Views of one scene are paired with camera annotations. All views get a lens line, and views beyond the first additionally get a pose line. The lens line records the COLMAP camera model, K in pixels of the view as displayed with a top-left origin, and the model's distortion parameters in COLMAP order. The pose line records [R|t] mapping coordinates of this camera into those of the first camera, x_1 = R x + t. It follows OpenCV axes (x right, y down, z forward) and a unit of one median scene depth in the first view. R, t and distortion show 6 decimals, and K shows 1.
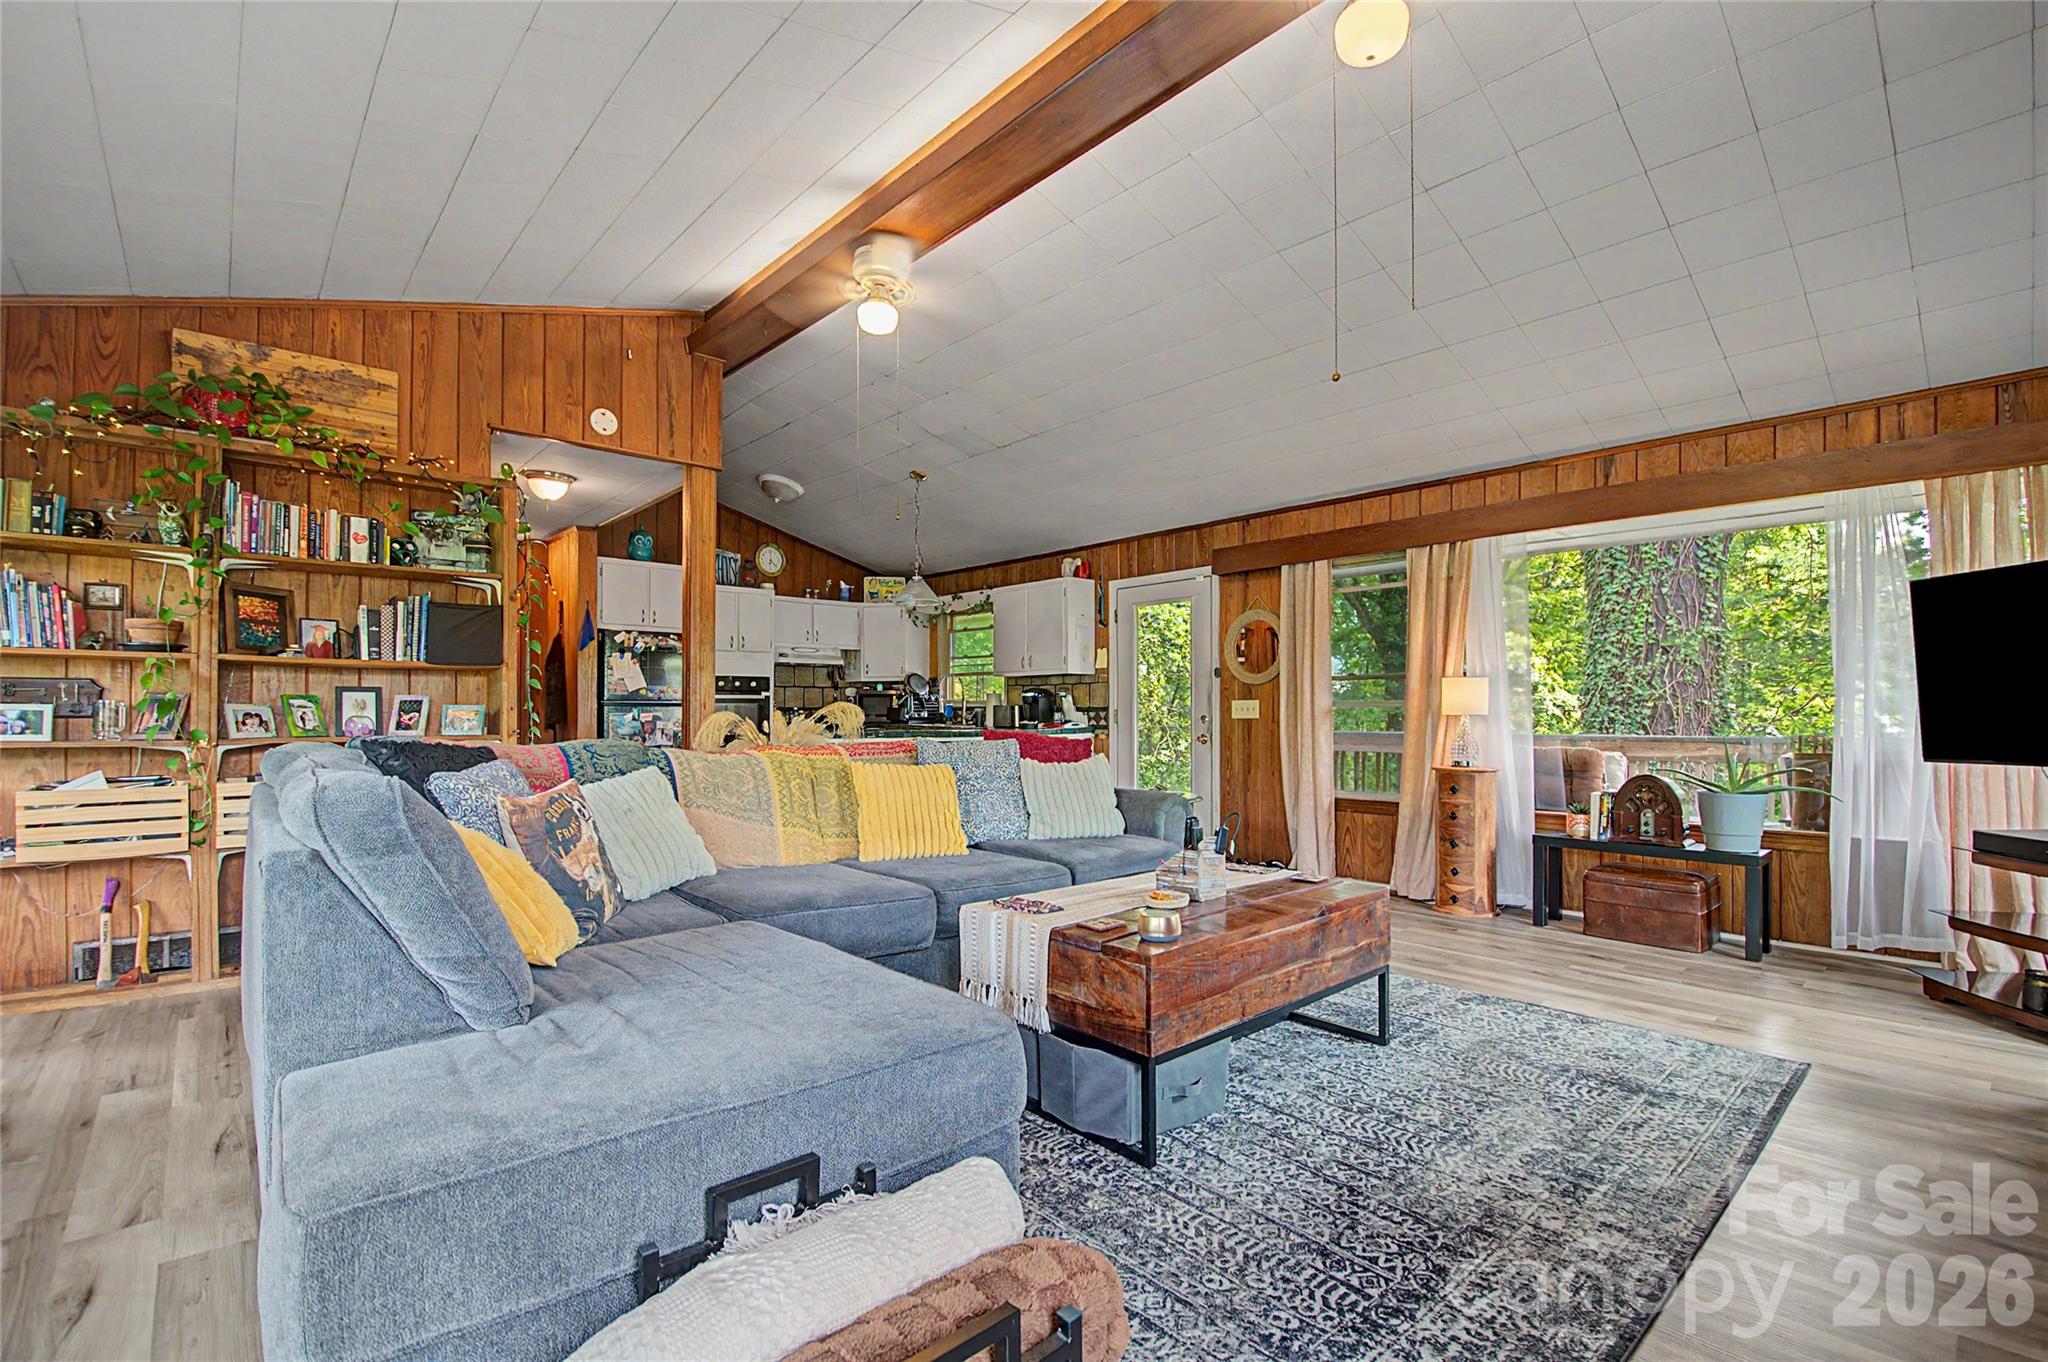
lens RADIAL K [[902.5, 0, 1024.0], [0, 902.5, 681.0], [0, 0, 1]] dist [0.001987, -0.000097]
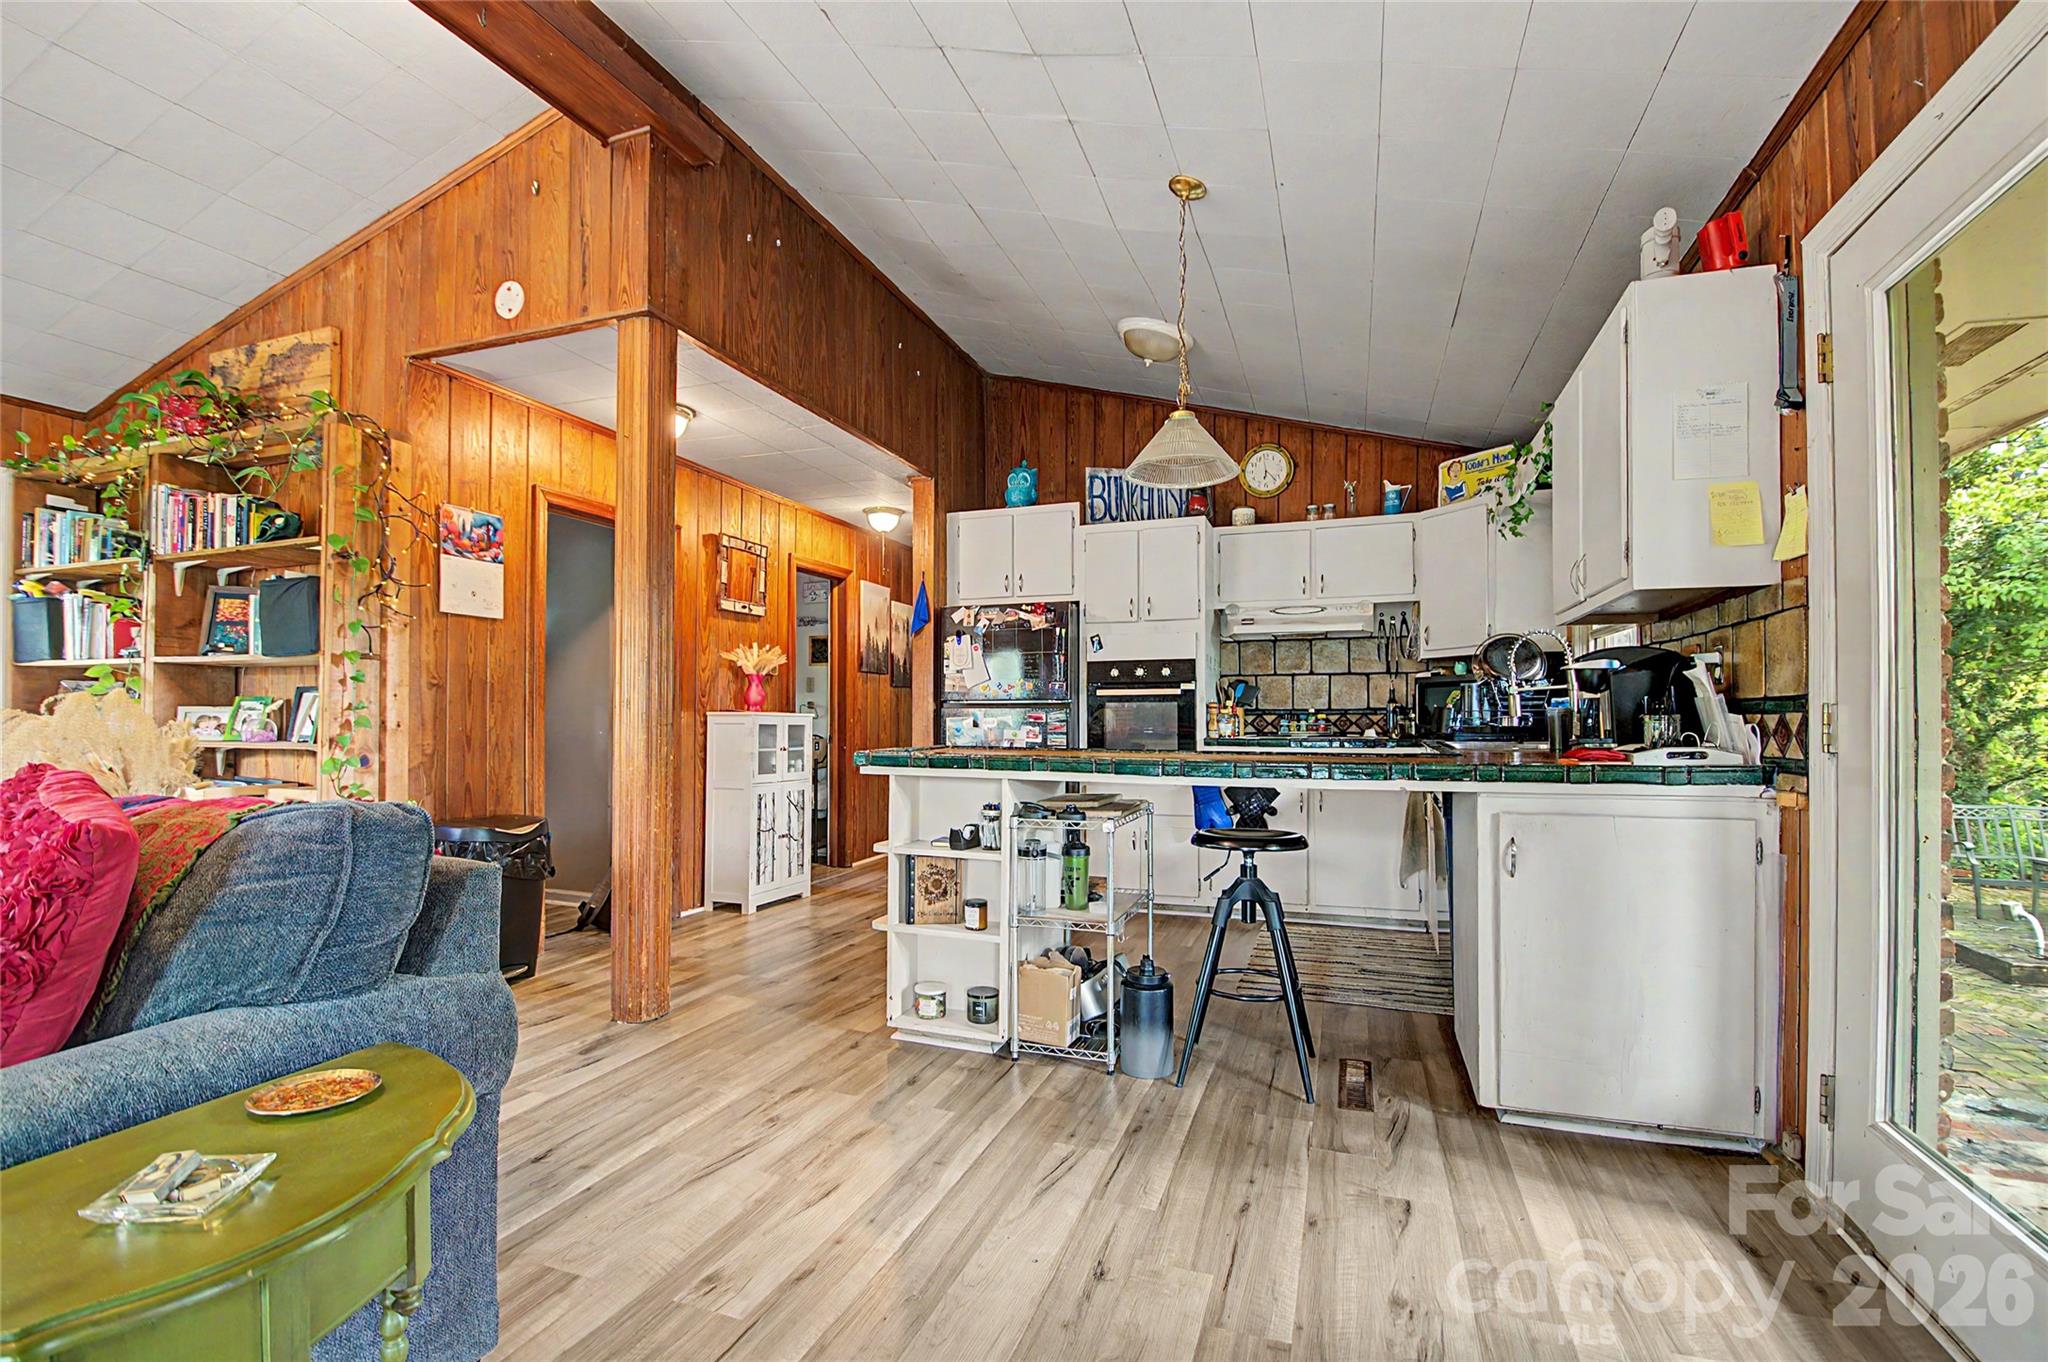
lens RADIAL K [[915.6, 0, 1020.9], [0, 915.6, 711.6], [0, 0, 1]] dist [0.002455, 0.000113]
pose [[0.475671, -0.006314, -0.879601, 0.224821], [0.030202, 0.999502, 0.009158, 0.023819], [0.879105, -0.030922, 0.475625, 0.647710]]
